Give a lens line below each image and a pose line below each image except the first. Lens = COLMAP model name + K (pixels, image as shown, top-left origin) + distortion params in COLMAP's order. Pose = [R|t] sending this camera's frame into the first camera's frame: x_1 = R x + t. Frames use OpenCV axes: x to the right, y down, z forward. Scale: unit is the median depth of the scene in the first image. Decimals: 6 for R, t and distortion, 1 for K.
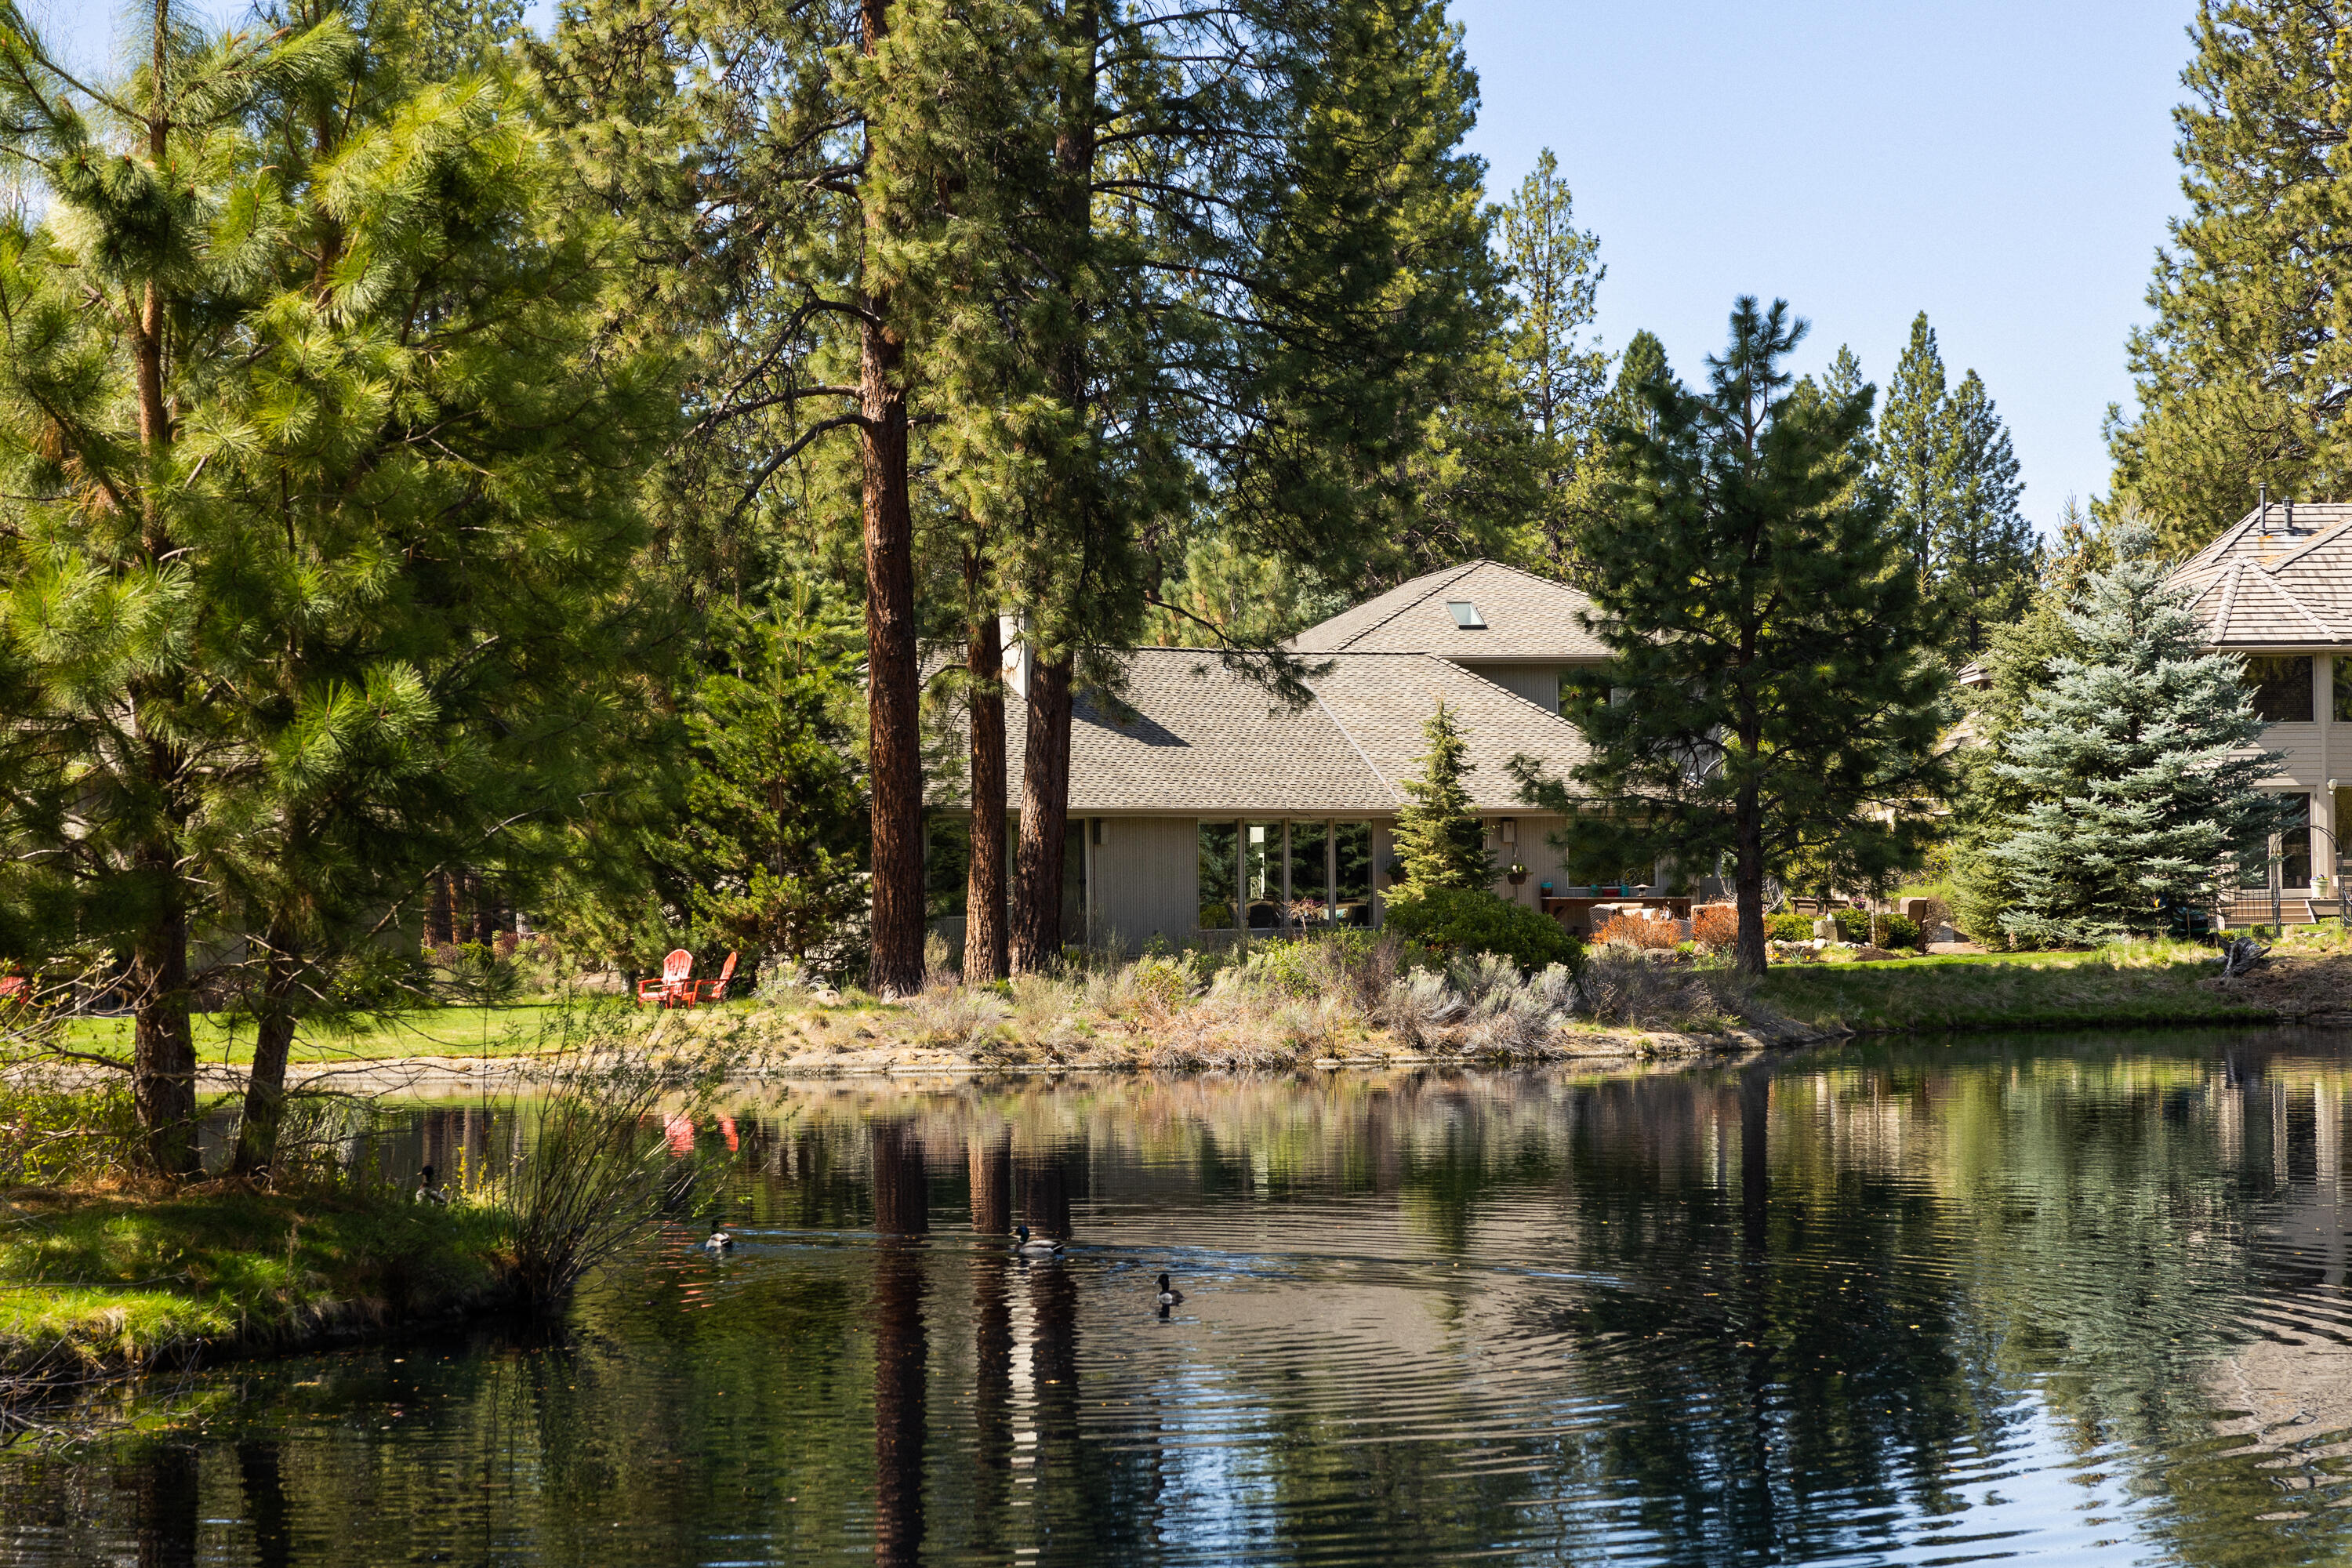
lens RADIAL K [[4533.1, 0, 1176.0], [0, 4533.1, 784.0], [0, 0, 1]] dist [0.031329, 0.157858]
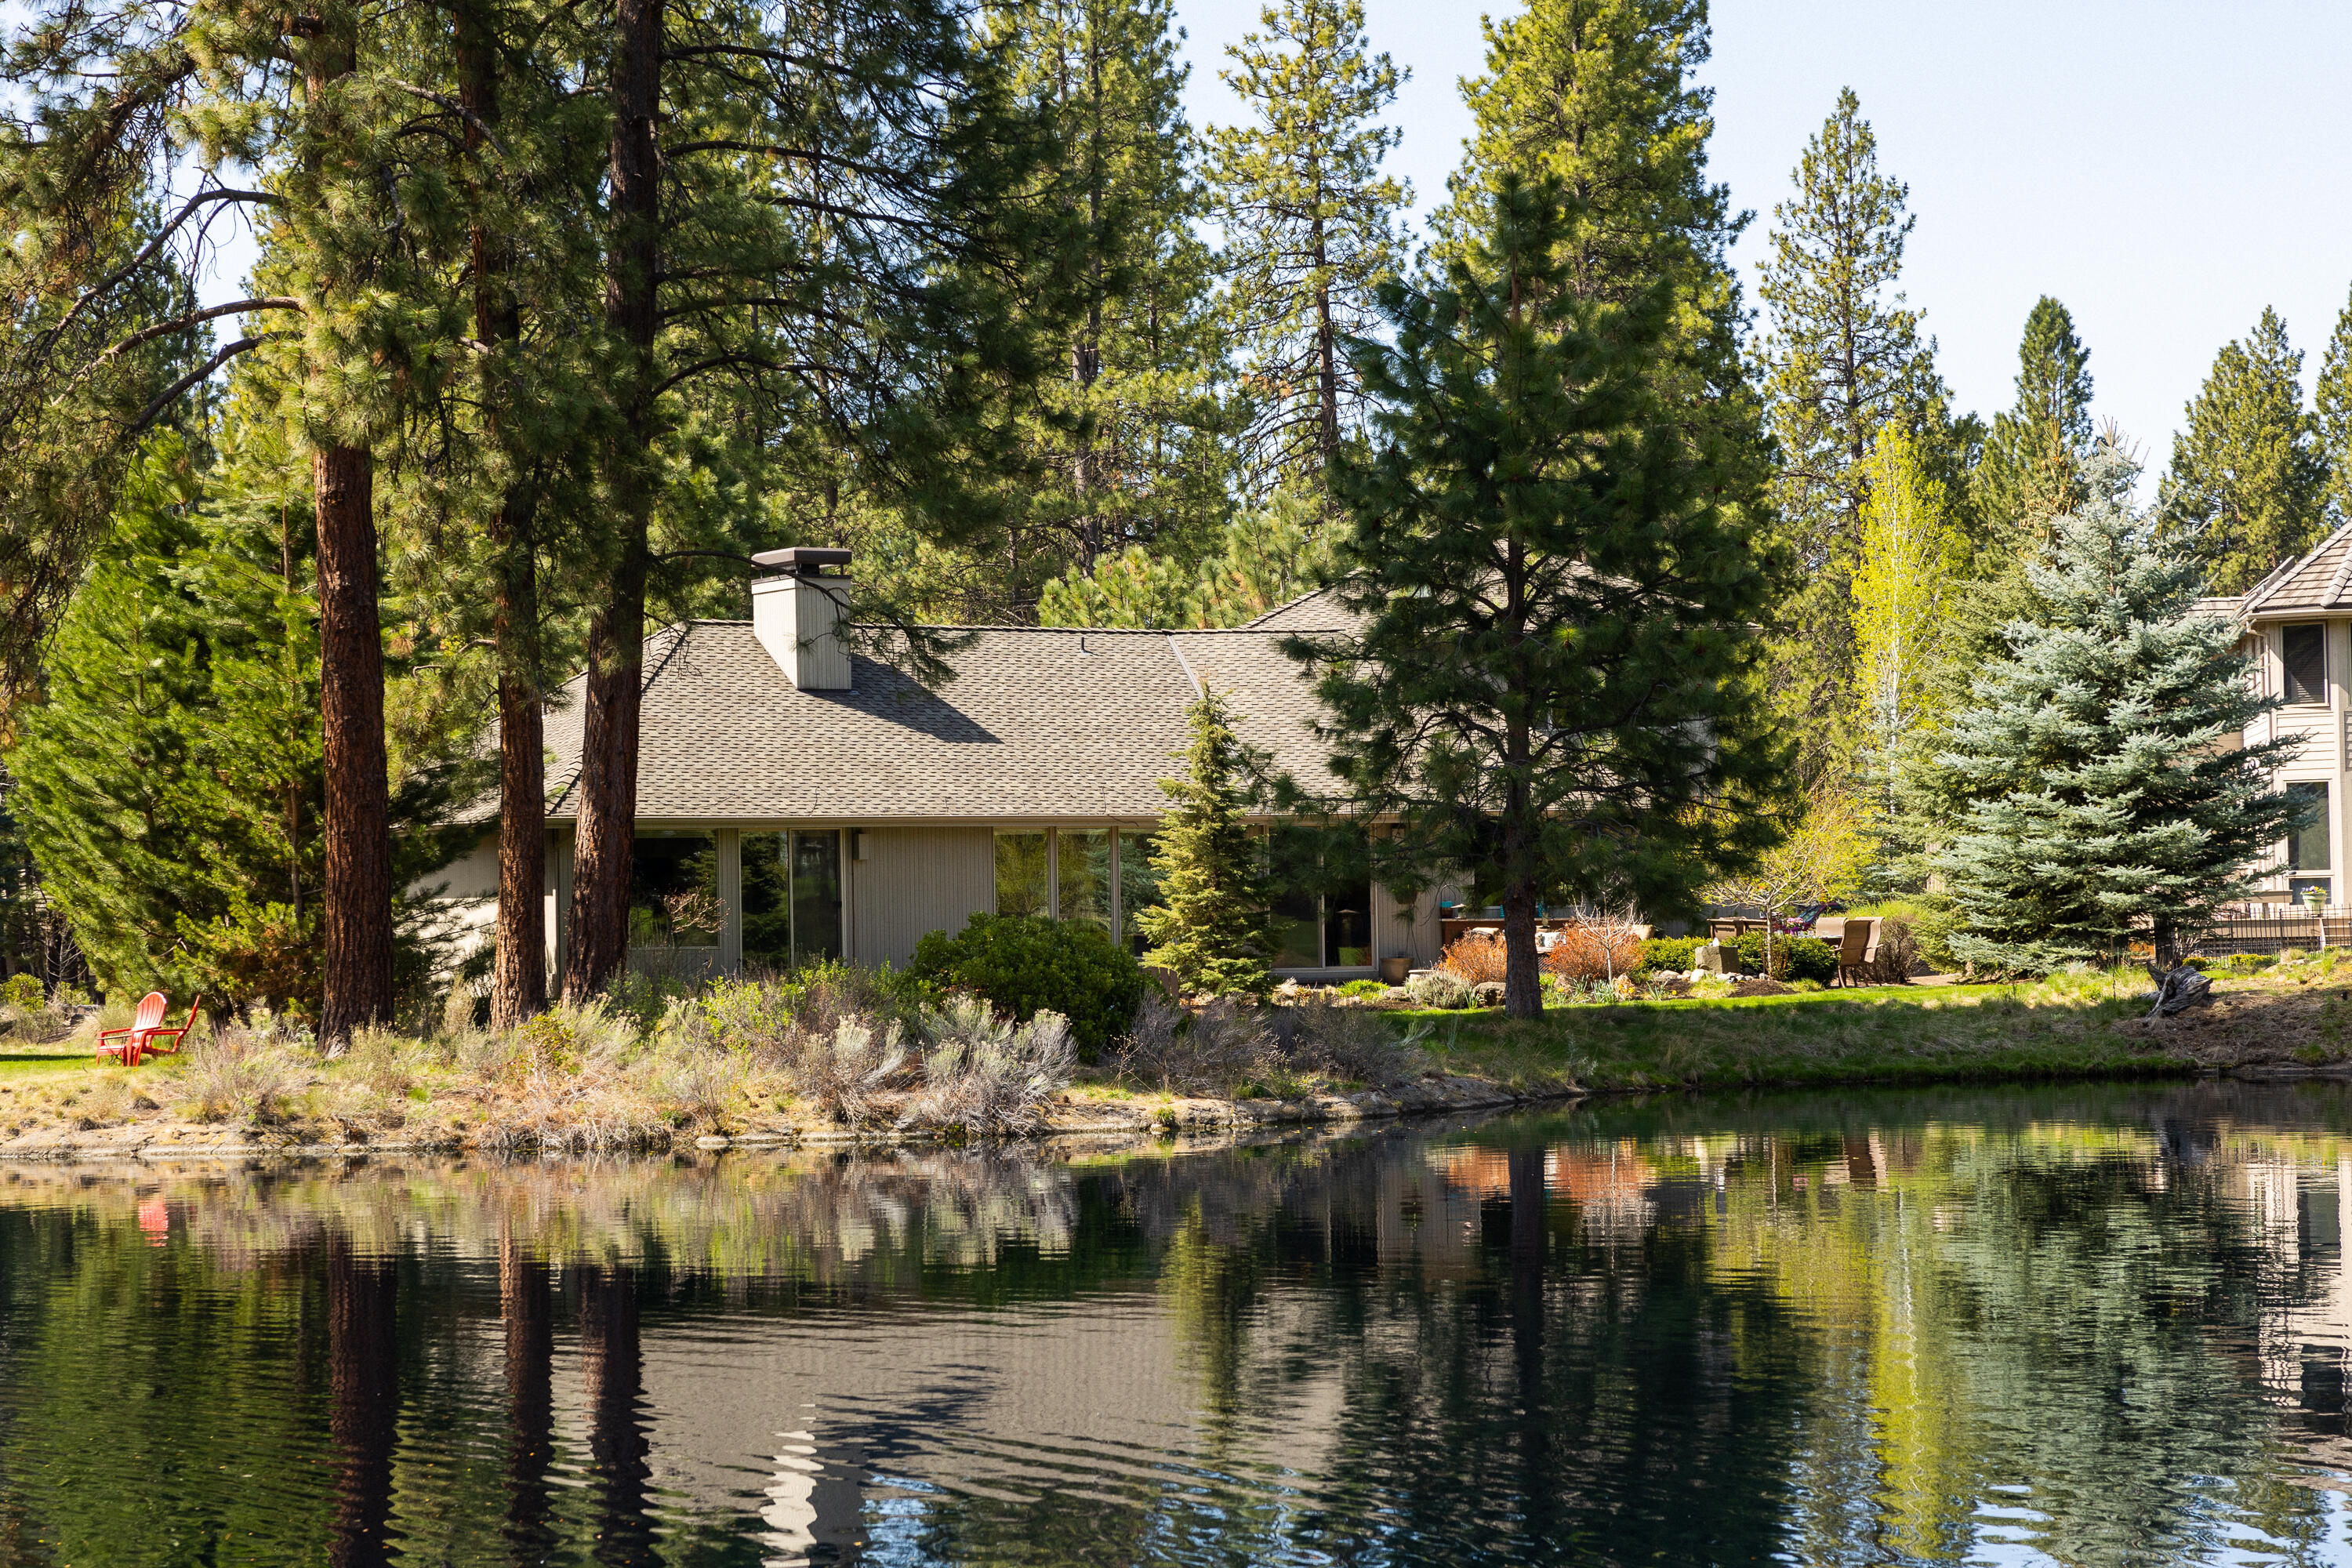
lens RADIAL K [[4533.1, 0, 1176.0], [0, 4533.1, 784.0], [0, 0, 1]] dist [0.031329, 0.157858]
pose [[0.990265, -0.009584, -0.138864, 0.161591], [0.009125, 0.999951, -0.003936, 0.003189], [0.138895, 0.002631, 0.990304, 0.180654]]
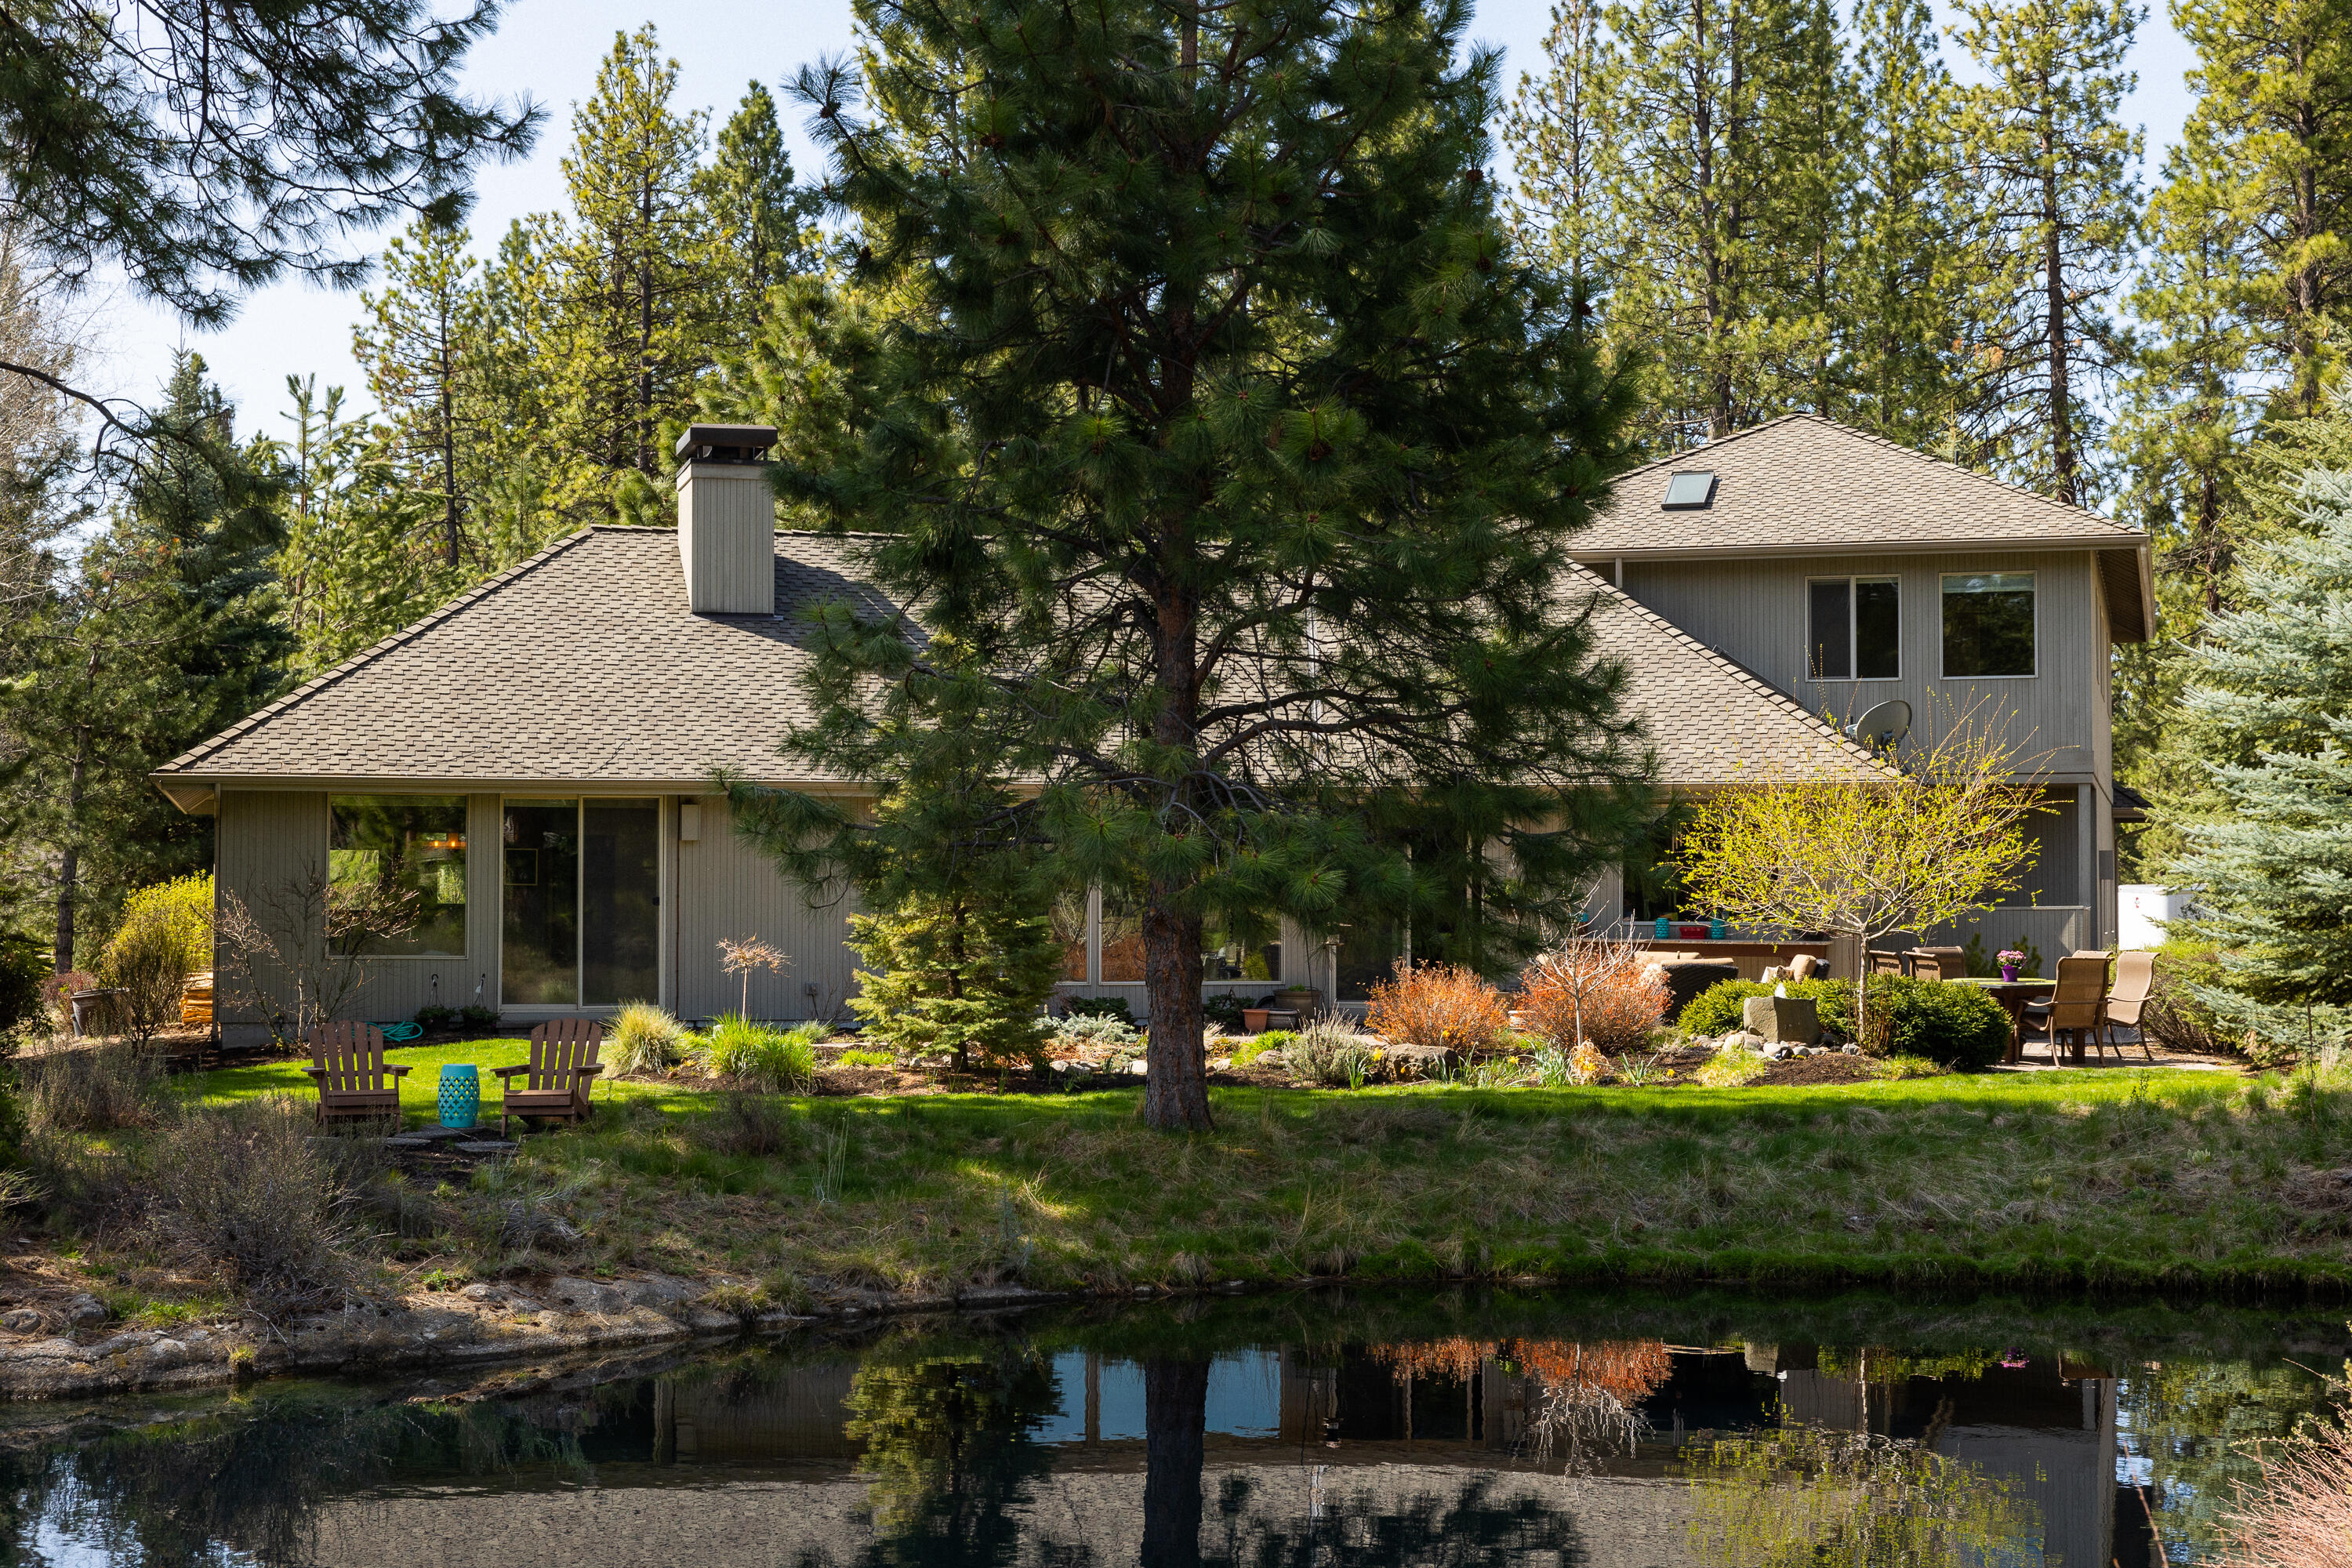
lens RADIAL K [[3491.9, 0, 1176.0], [0, 3491.9, 784.0], [0, 0, 1]] dist [0.048888, -0.013092]
pose [[0.893117, -0.001450, -0.449823, 0.259587], [-0.002365, 0.999966, -0.007919, 0.009569], [0.449819, 0.008136, 0.893083, 0.622810]]
